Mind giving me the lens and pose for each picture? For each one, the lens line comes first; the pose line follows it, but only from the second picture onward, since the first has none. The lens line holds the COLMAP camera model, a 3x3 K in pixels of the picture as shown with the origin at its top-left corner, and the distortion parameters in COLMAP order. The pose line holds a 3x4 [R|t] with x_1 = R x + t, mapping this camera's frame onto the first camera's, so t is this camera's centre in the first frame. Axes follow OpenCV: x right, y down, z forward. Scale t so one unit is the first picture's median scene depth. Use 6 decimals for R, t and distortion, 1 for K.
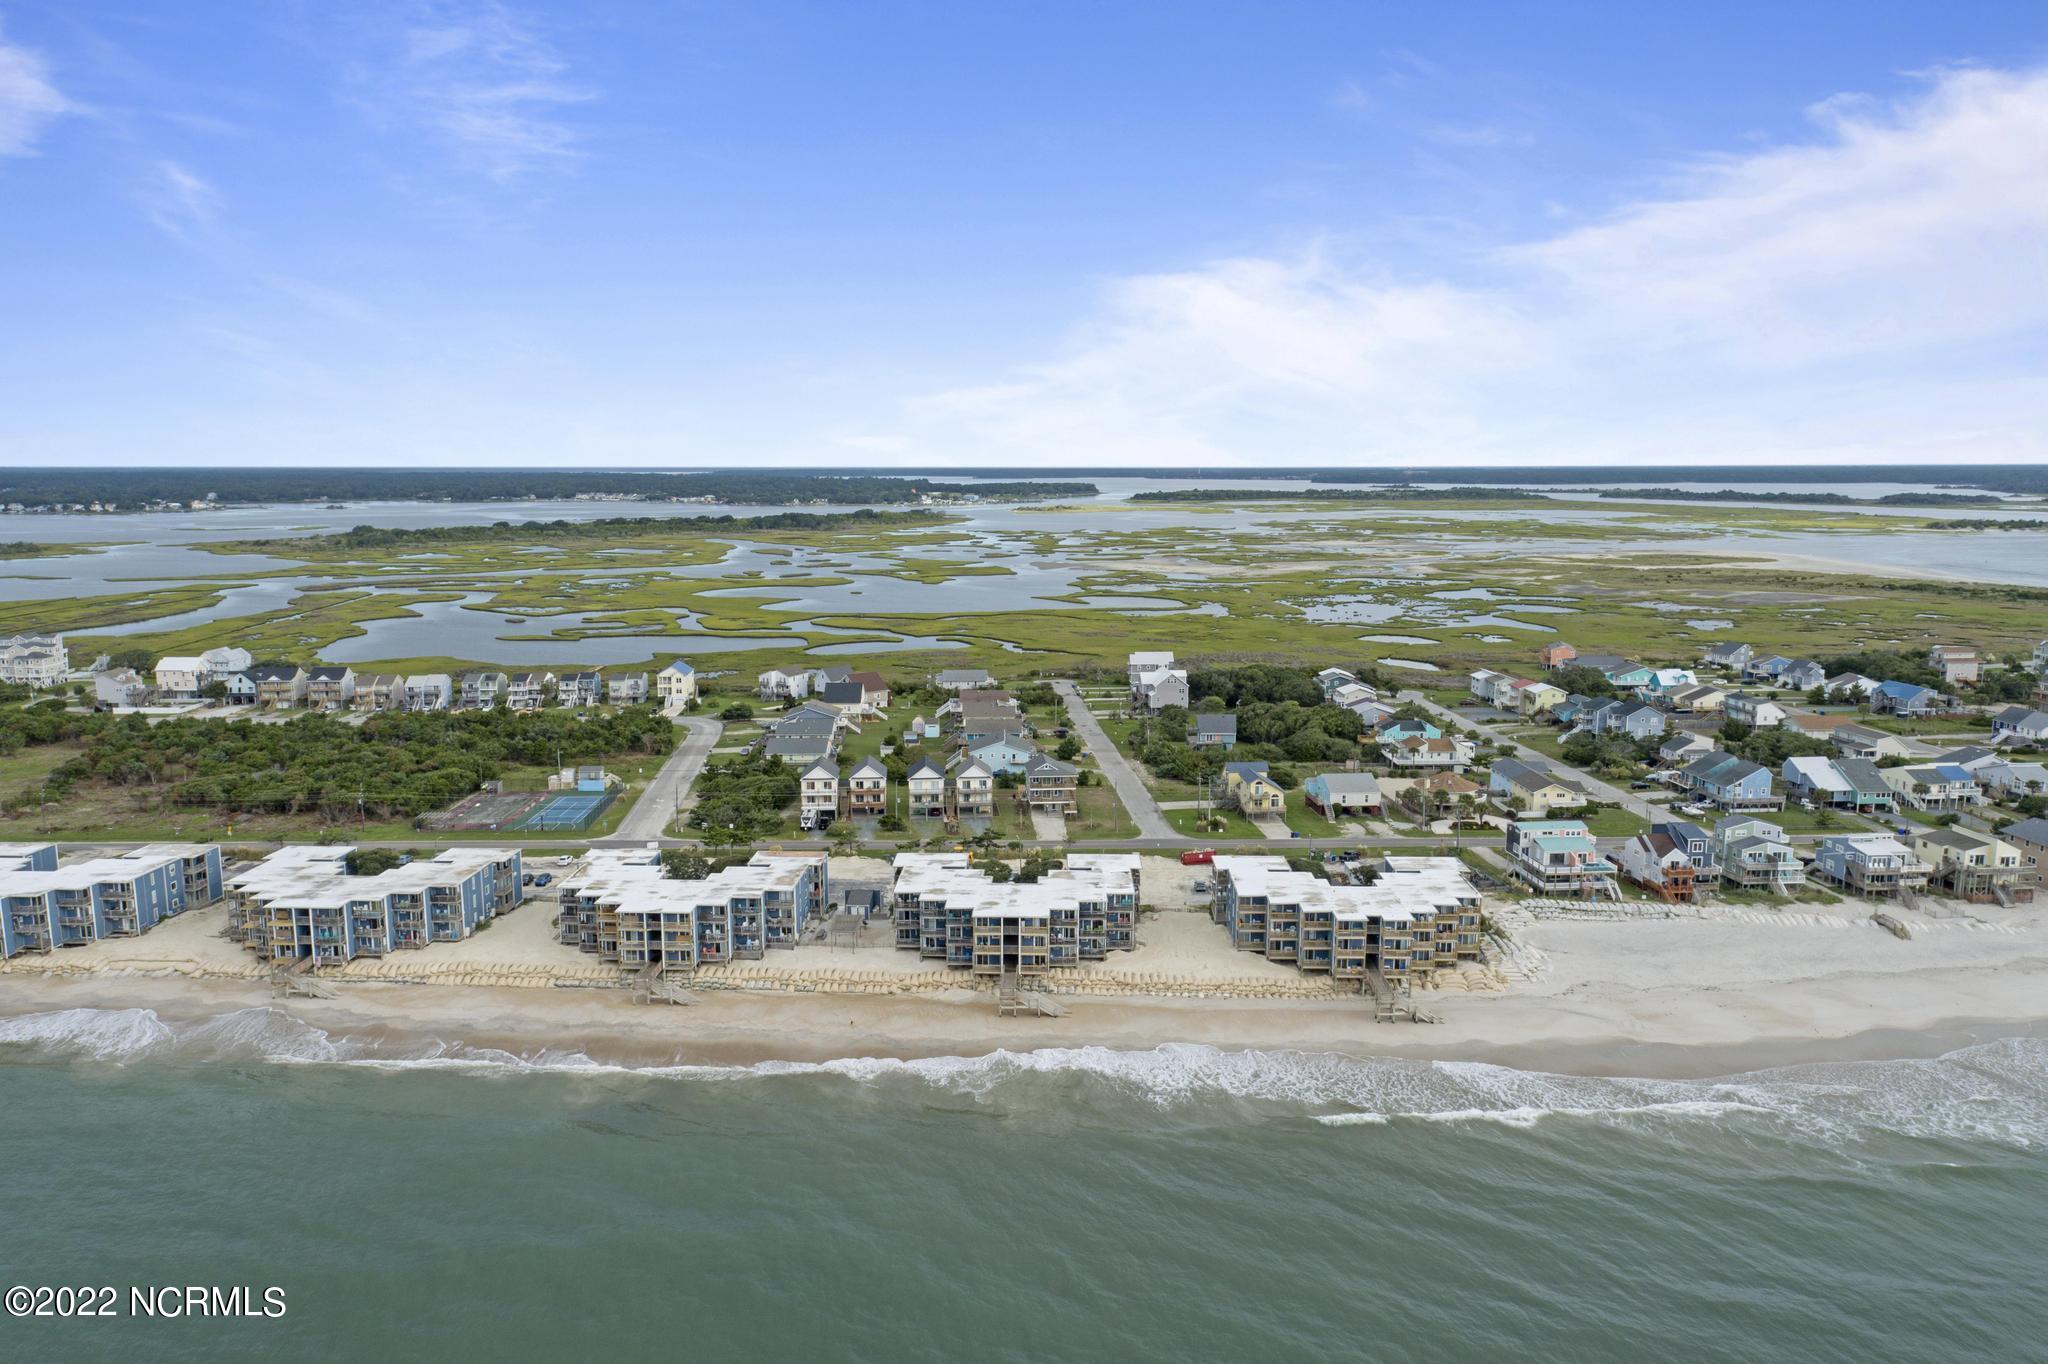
lens RADIAL K [[1372.6, 0, 1024.0], [0, 1372.6, 682.0], [0, 0, 1]] dist [0.000922, 0.016195]
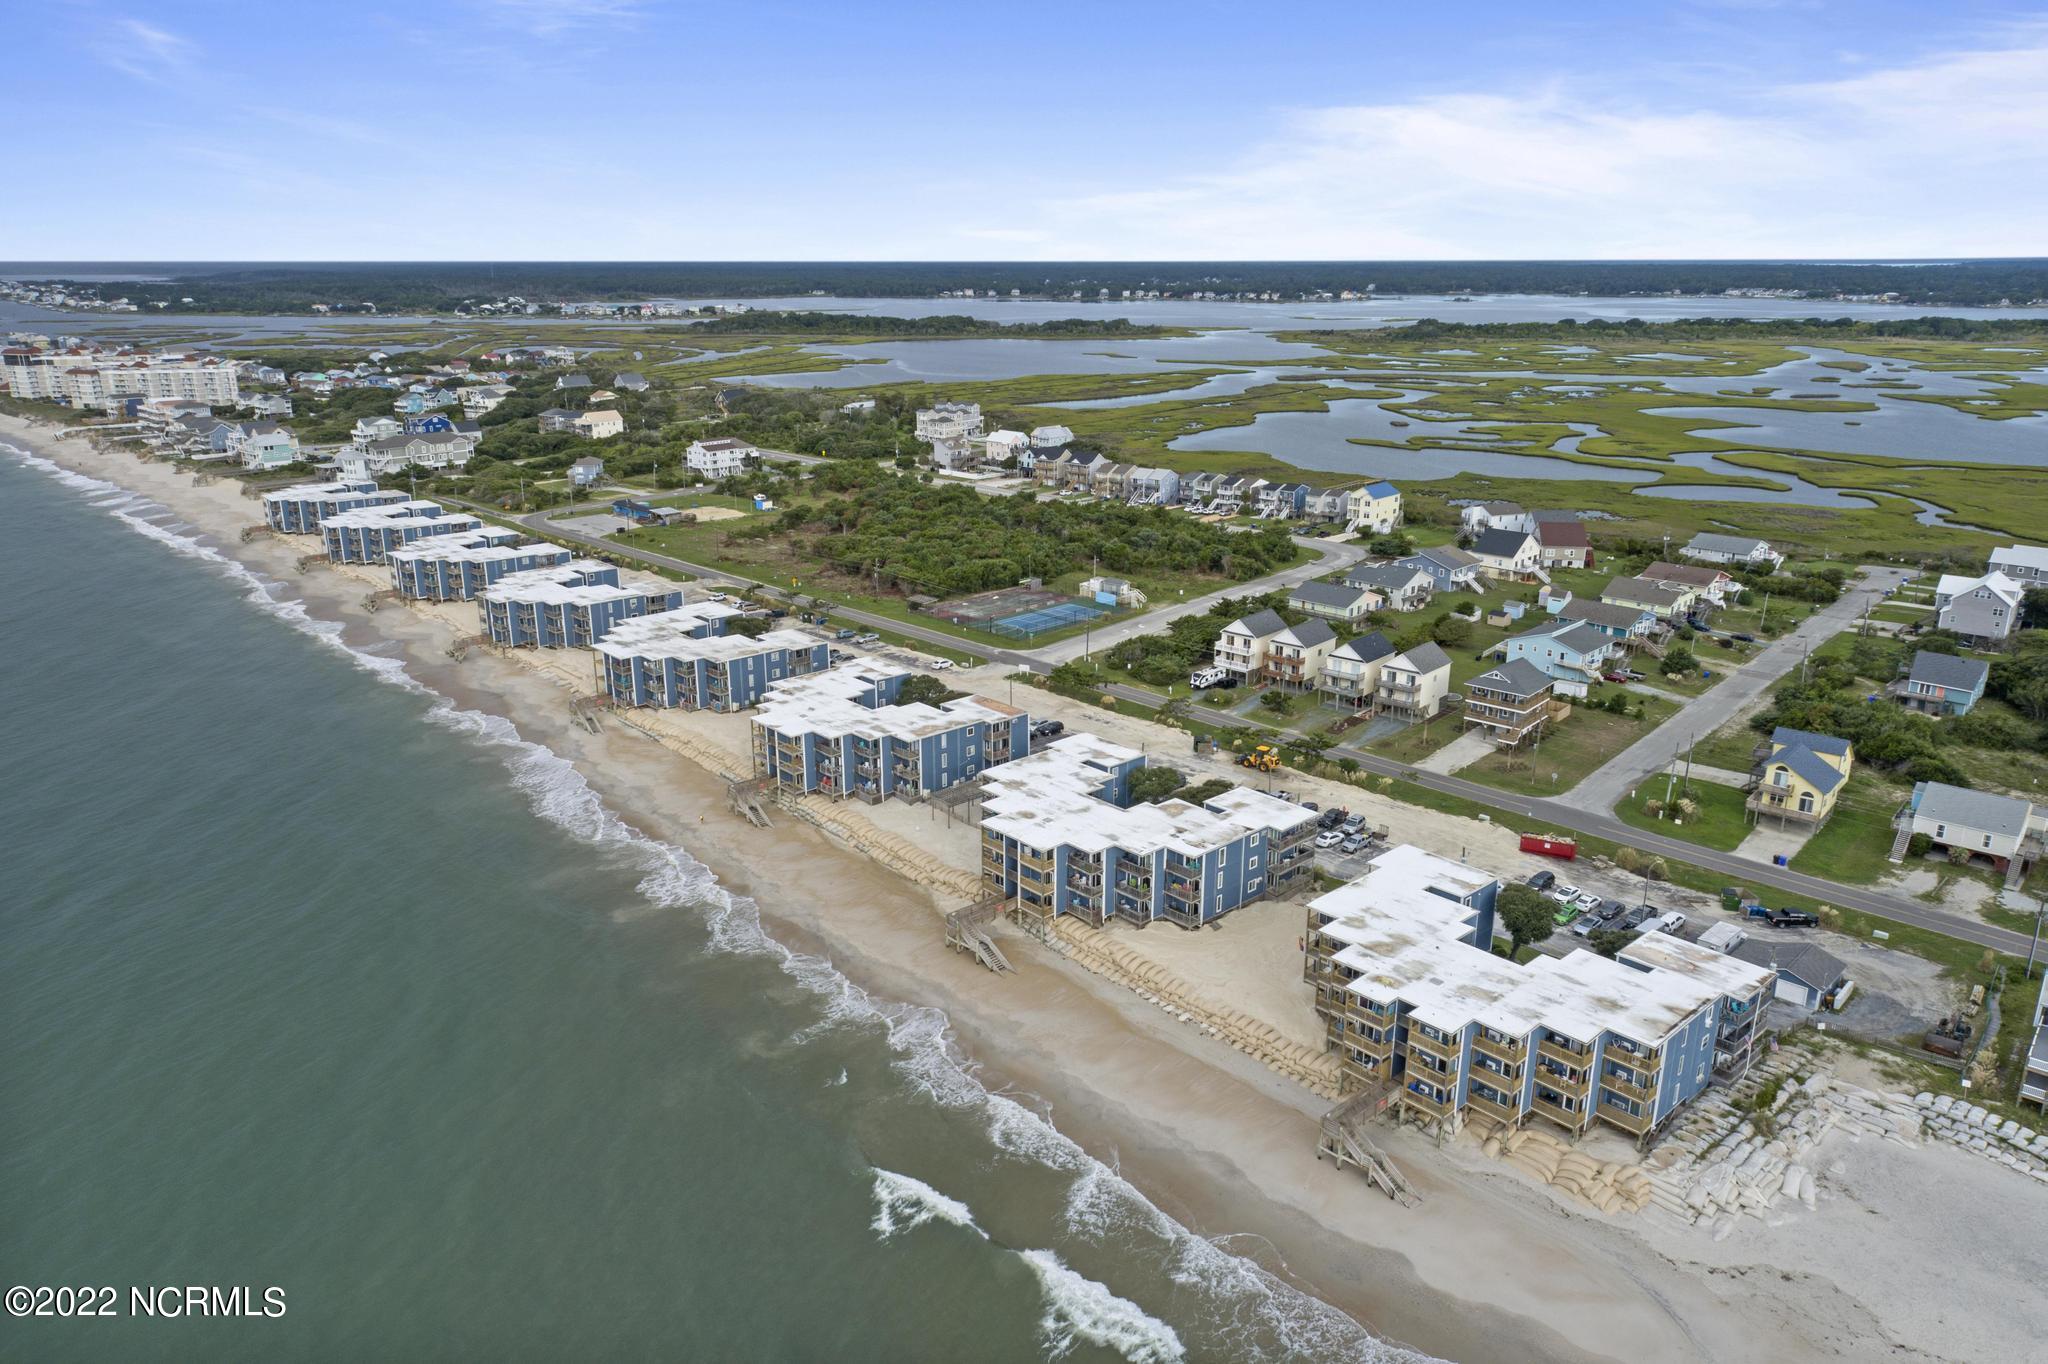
lens RADIAL K [[1359.5, 0, 1026.8], [0, 1359.5, 738.4], [0, 0, 1]] dist [0.000364, 0.007985]
pose [[0.693557, 0.238965, -0.679614, 0.244857], [-0.110813, 0.967542, 0.227119, -0.030973], [0.711828, -0.082210, 0.697526, 0.214033]]
